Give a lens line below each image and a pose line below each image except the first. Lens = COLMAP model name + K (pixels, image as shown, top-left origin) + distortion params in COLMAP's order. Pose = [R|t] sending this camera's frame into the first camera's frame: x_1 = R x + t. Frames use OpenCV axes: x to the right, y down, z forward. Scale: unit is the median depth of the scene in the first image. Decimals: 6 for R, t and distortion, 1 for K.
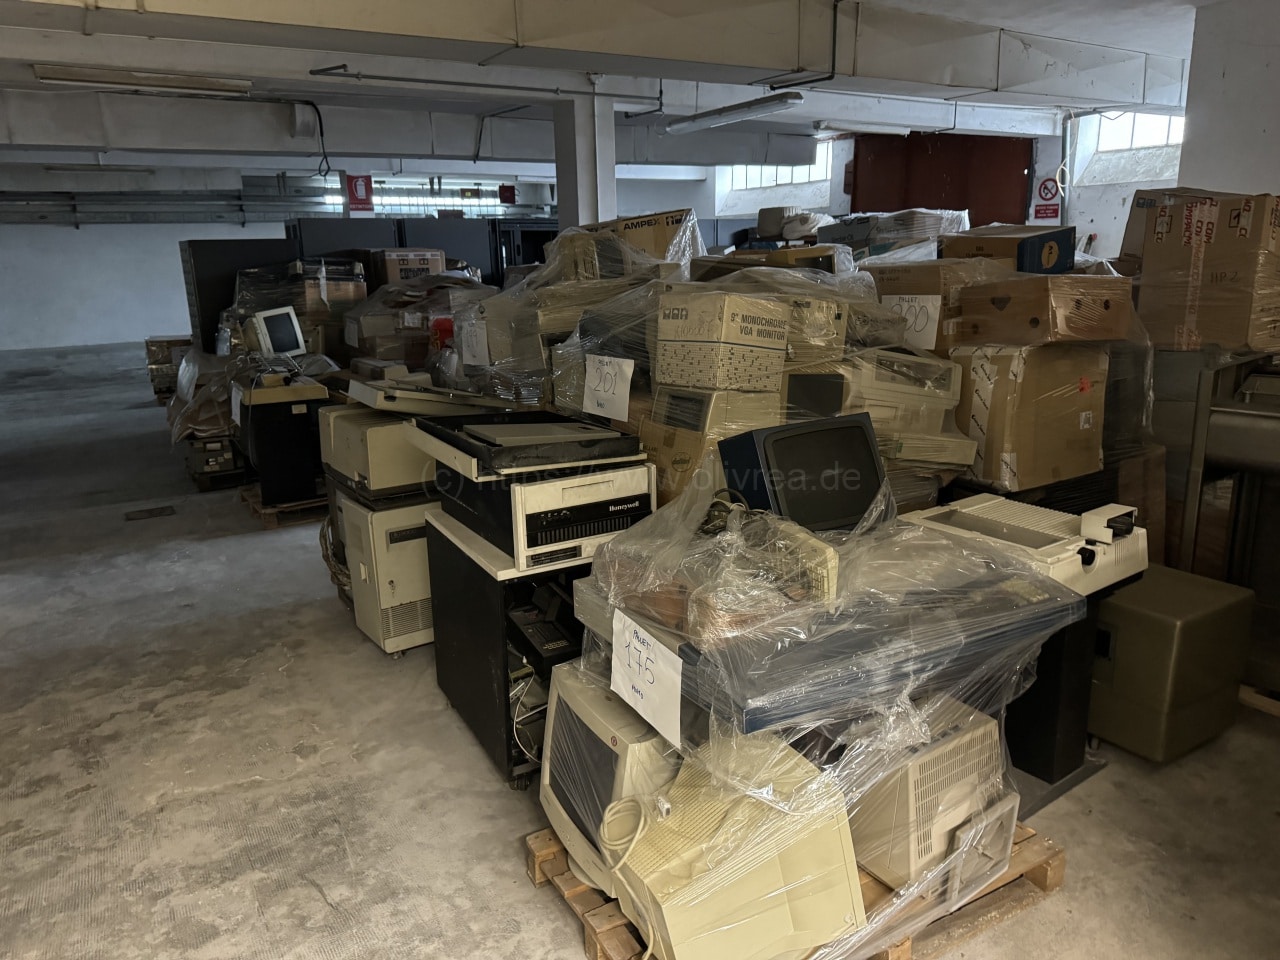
lens RADIAL K [[891.9, 0, 651.7], [0, 891.9, 476.9], [0, 0, 1]] dist [0.081860, -0.106344]
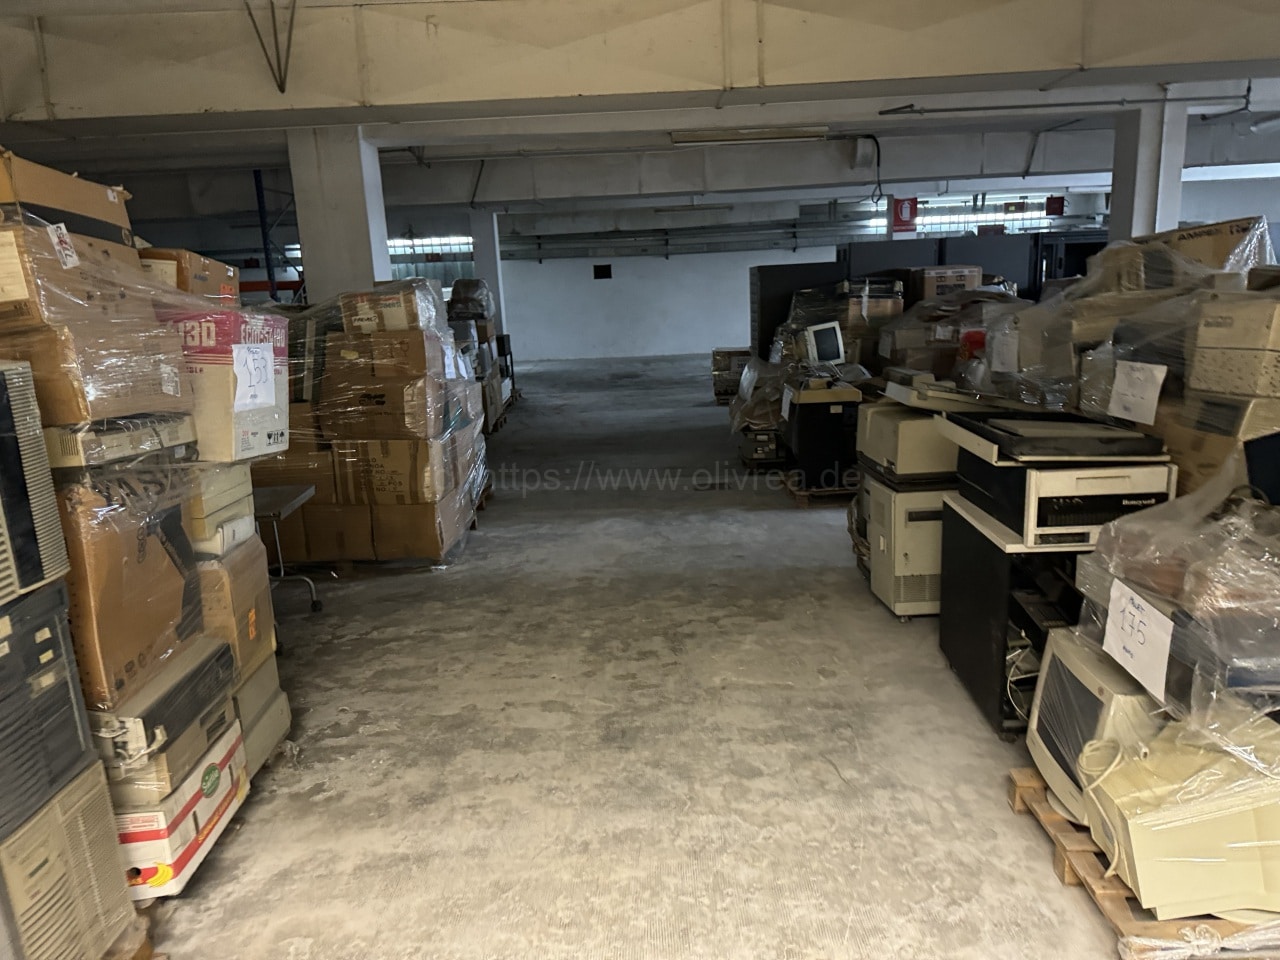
lens RADIAL K [[891.9, 0, 651.7], [0, 891.9, 476.9], [0, 0, 1]] dist [0.081860, -0.106344]
pose [[0.847501, 0.095993, -0.522042, 0.028443], [-0.105689, 0.994336, 0.011259, 0.040612], [0.520166, 0.045632, 0.852845, -0.171039]]
